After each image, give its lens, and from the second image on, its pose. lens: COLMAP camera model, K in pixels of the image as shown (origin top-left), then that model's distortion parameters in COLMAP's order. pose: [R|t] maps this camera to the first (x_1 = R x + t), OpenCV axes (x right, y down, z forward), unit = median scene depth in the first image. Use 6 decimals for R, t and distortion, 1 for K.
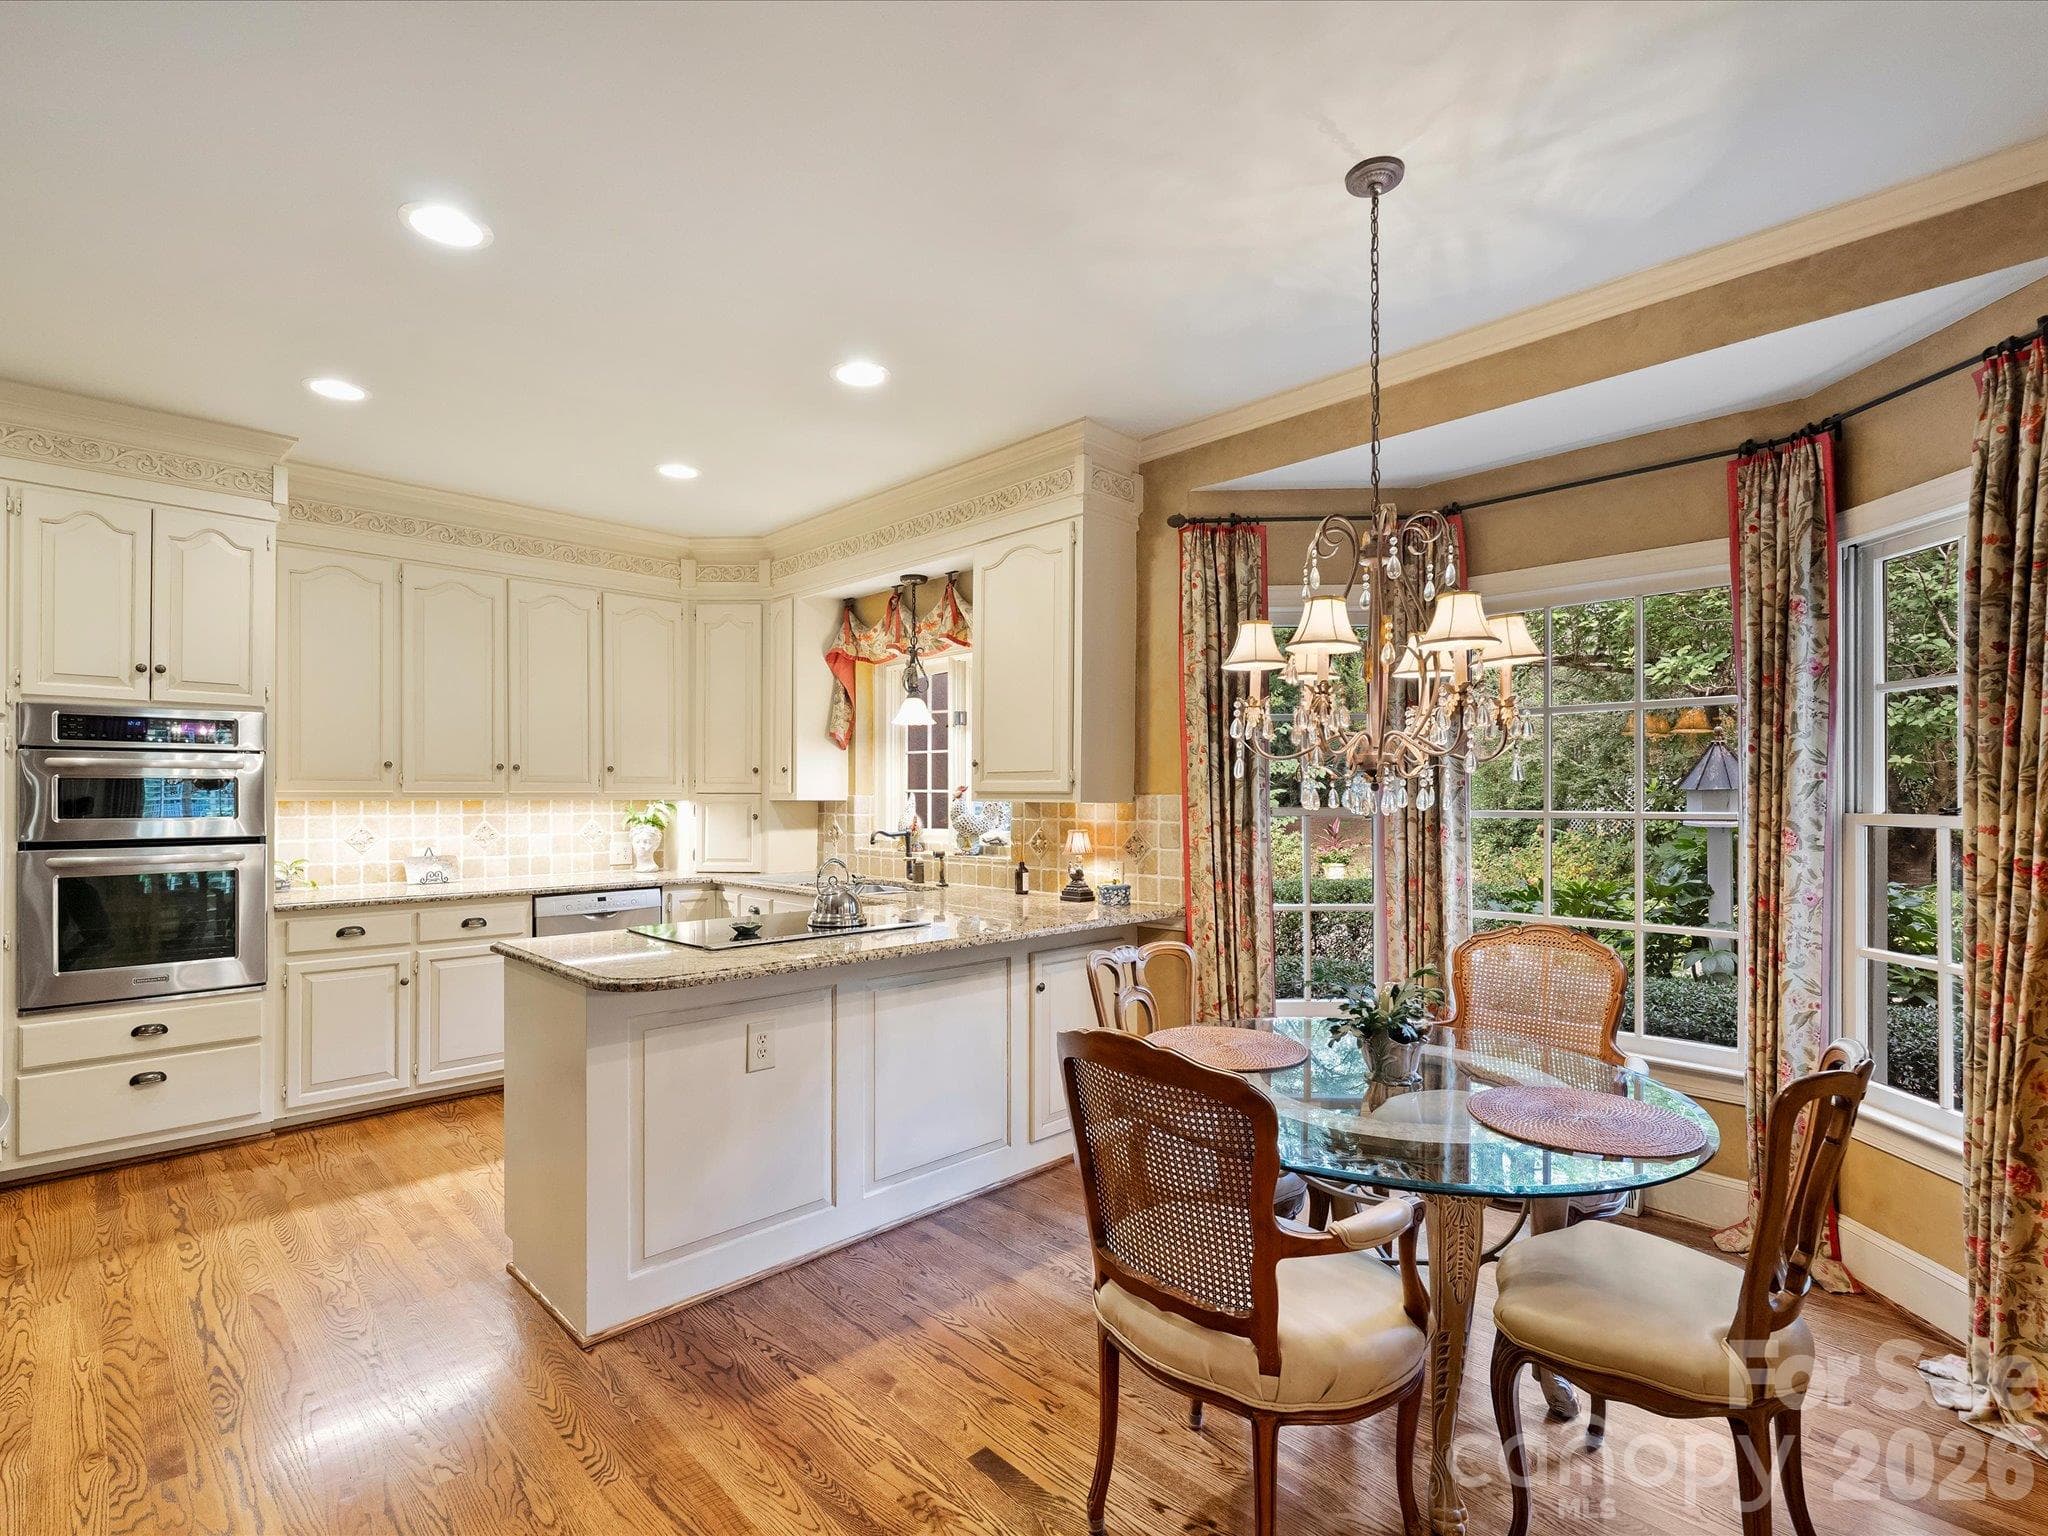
lens RADIAL K [[968.2, 0, 1010.8], [0, 968.2, 796.9], [0, 0, 1]] dist [0.000154, -0.000273]
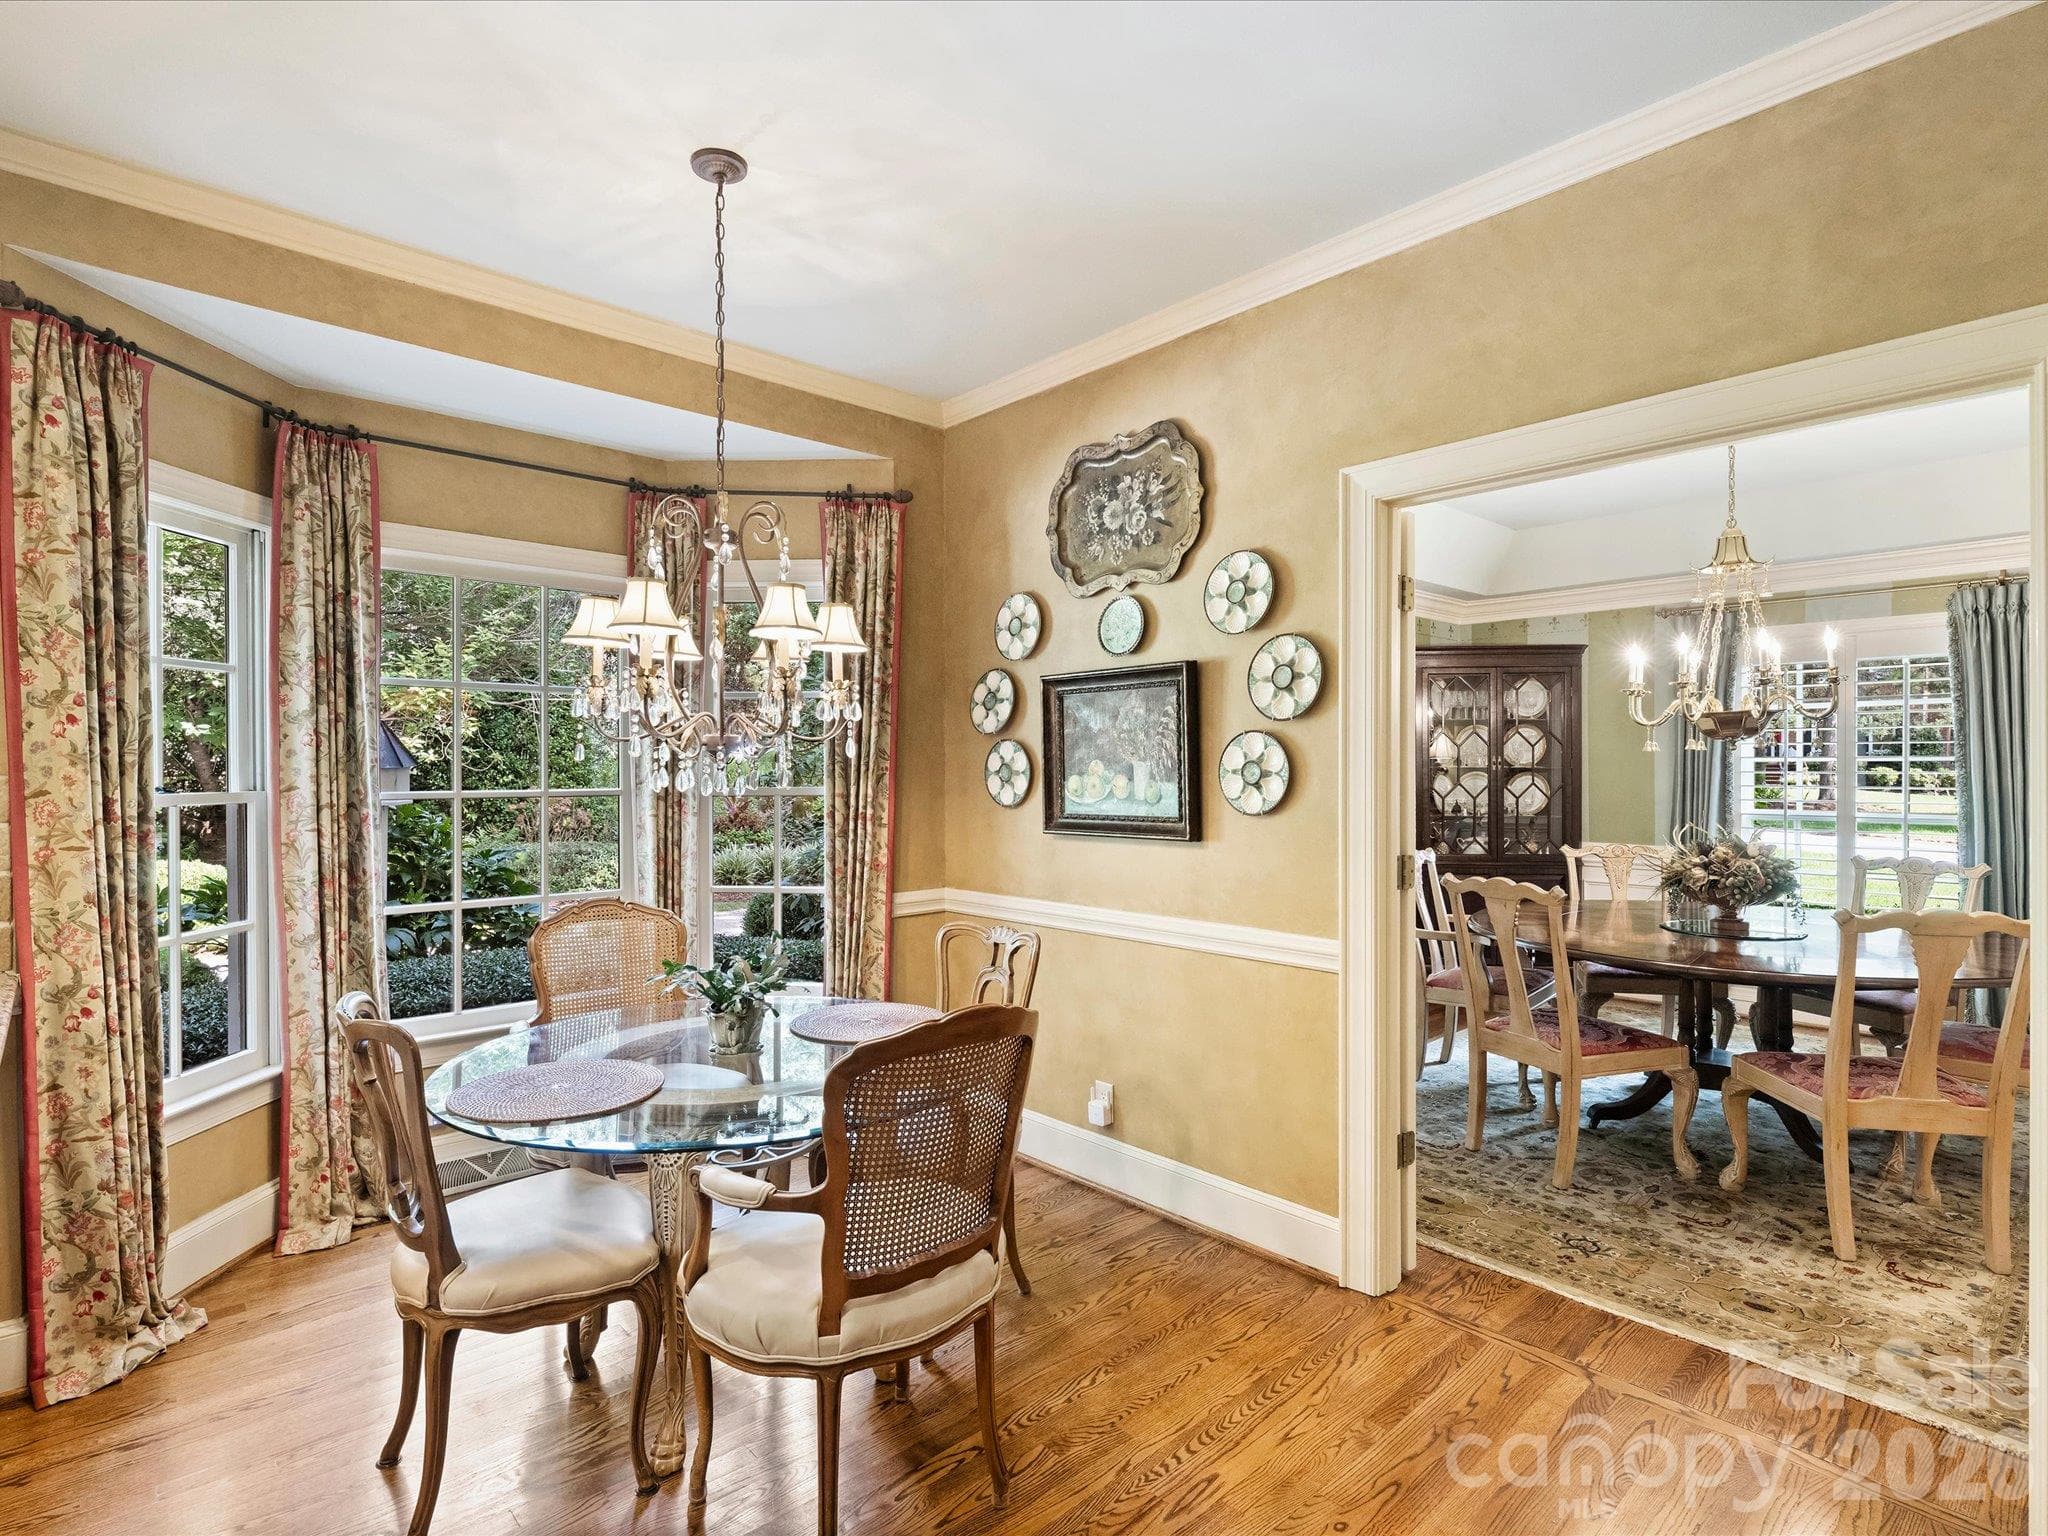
lens RADIAL K [[1049.7, 0, 1024.0], [0, 1049.7, 768.0], [0, 0, 1]] dist [-0.001582, 0.000361]
pose [[0.025040, 0.002777, 0.999683, -0.358685], [0.003522, 0.999990, -0.002866, -0.002509], [-0.999680, 0.003593, 0.025030, 0.329768]]
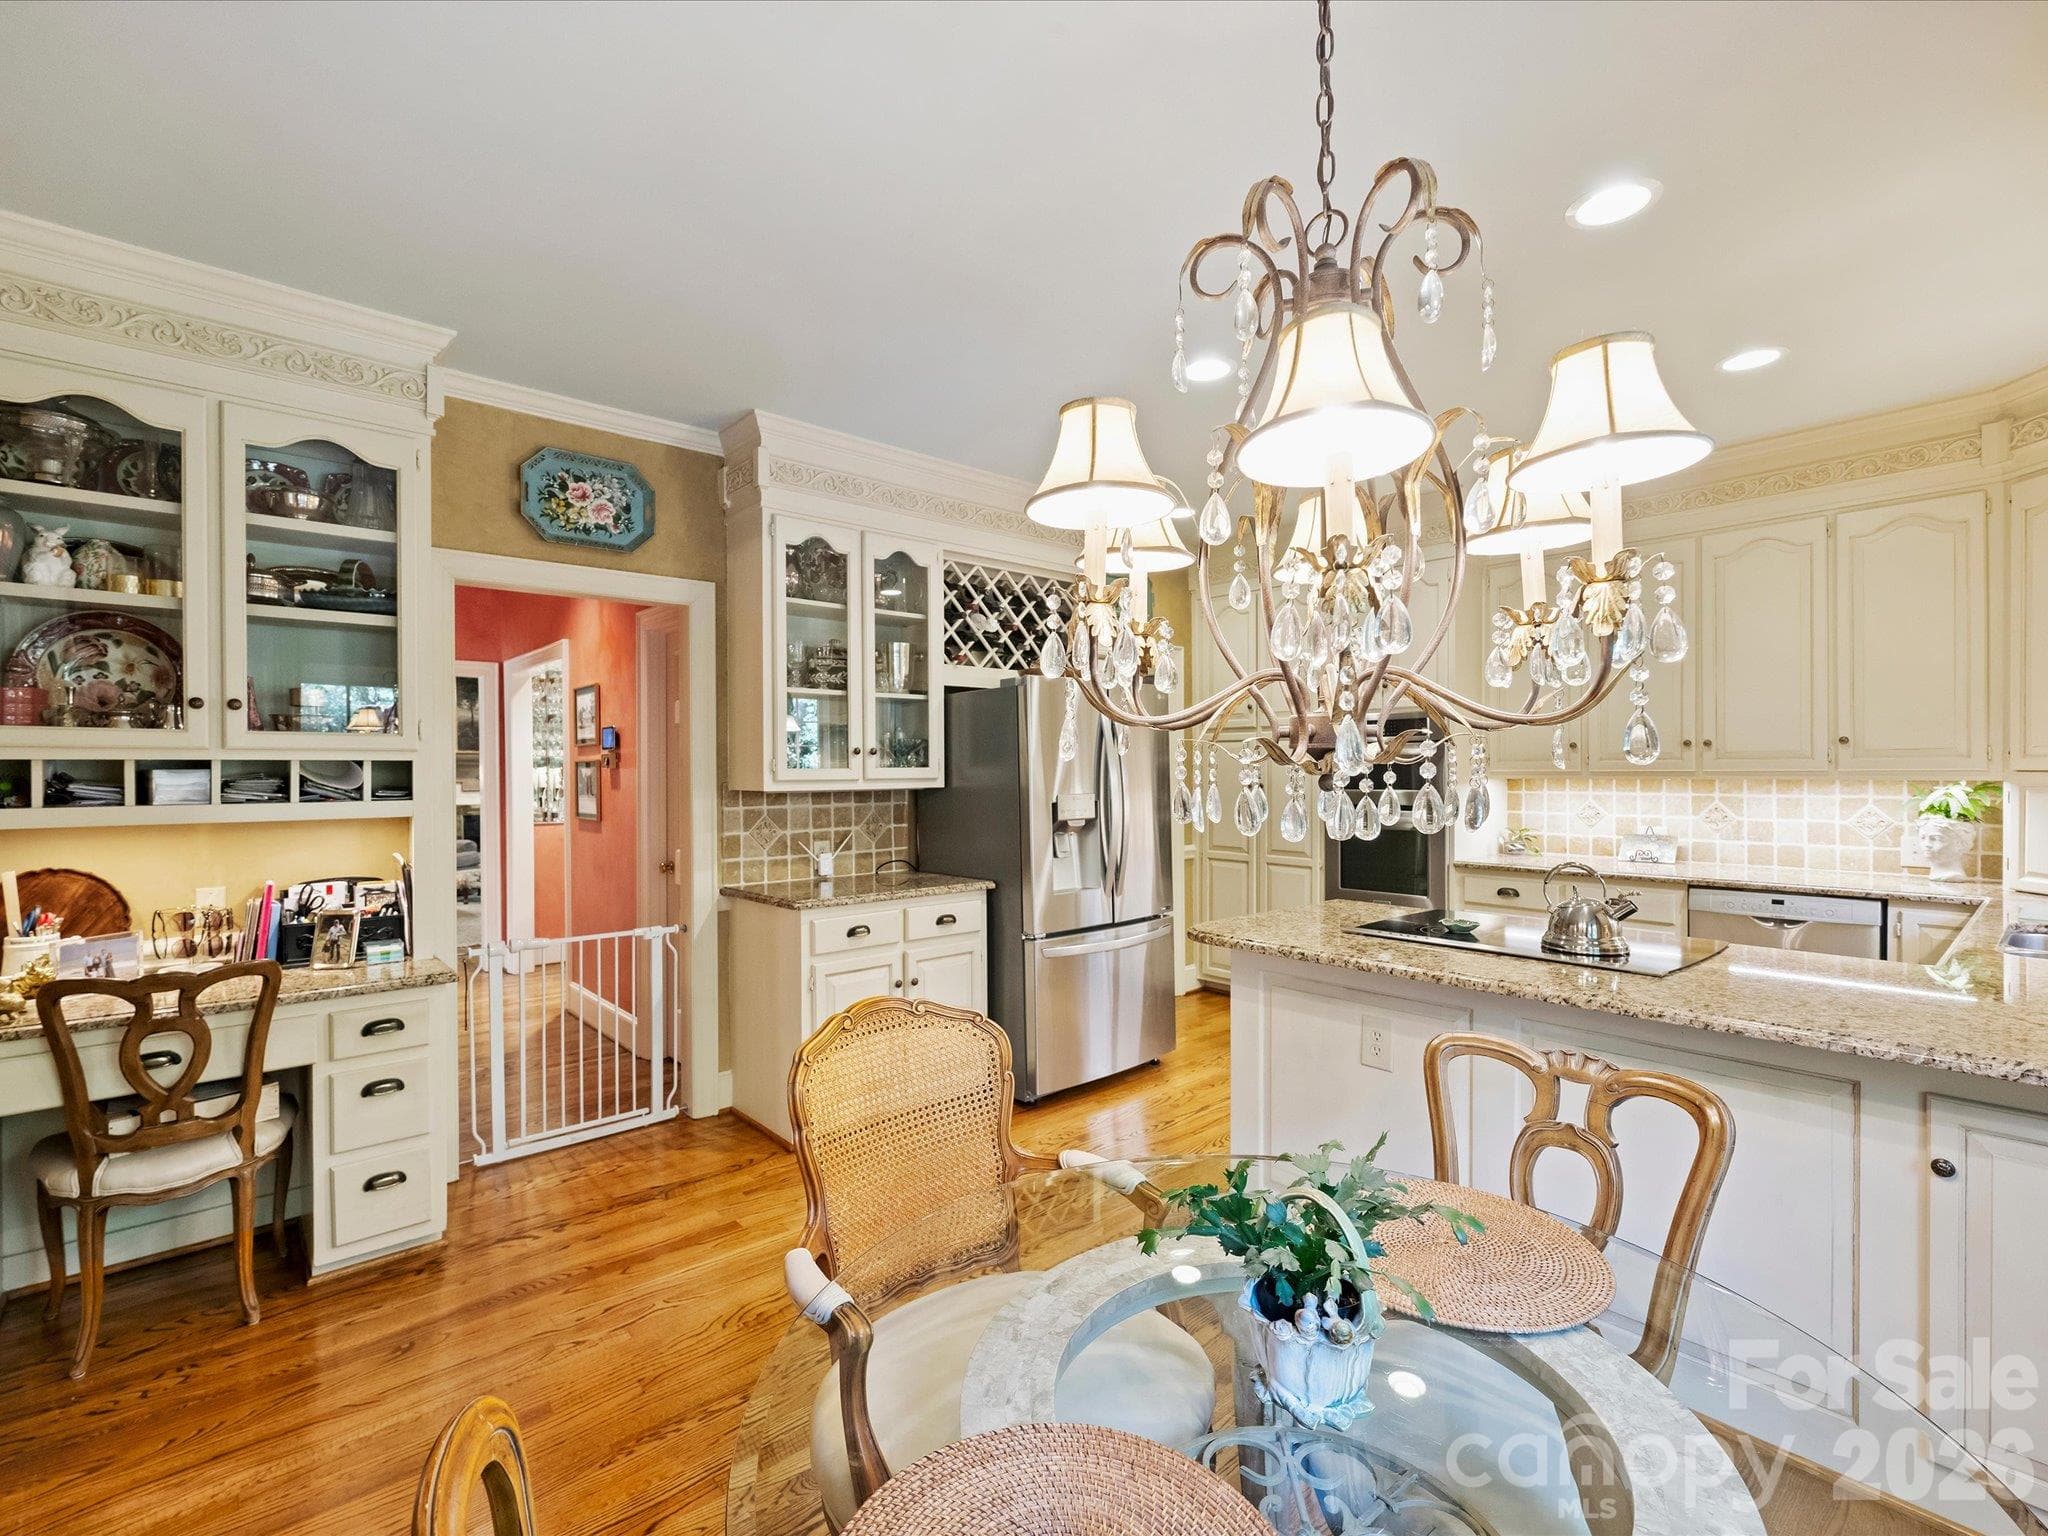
lens RADIAL K [[946.4, 0, 1032.9], [0, 946.4, 775.1], [0, 0, 1]] dist [0.000432, 0.000081]
pose [[-0.044315, 0.005934, -0.999000, 0.428042], [0.002991, 0.999979, 0.005807, -0.008262], [0.999013, -0.002730, -0.044332, 0.439024]]
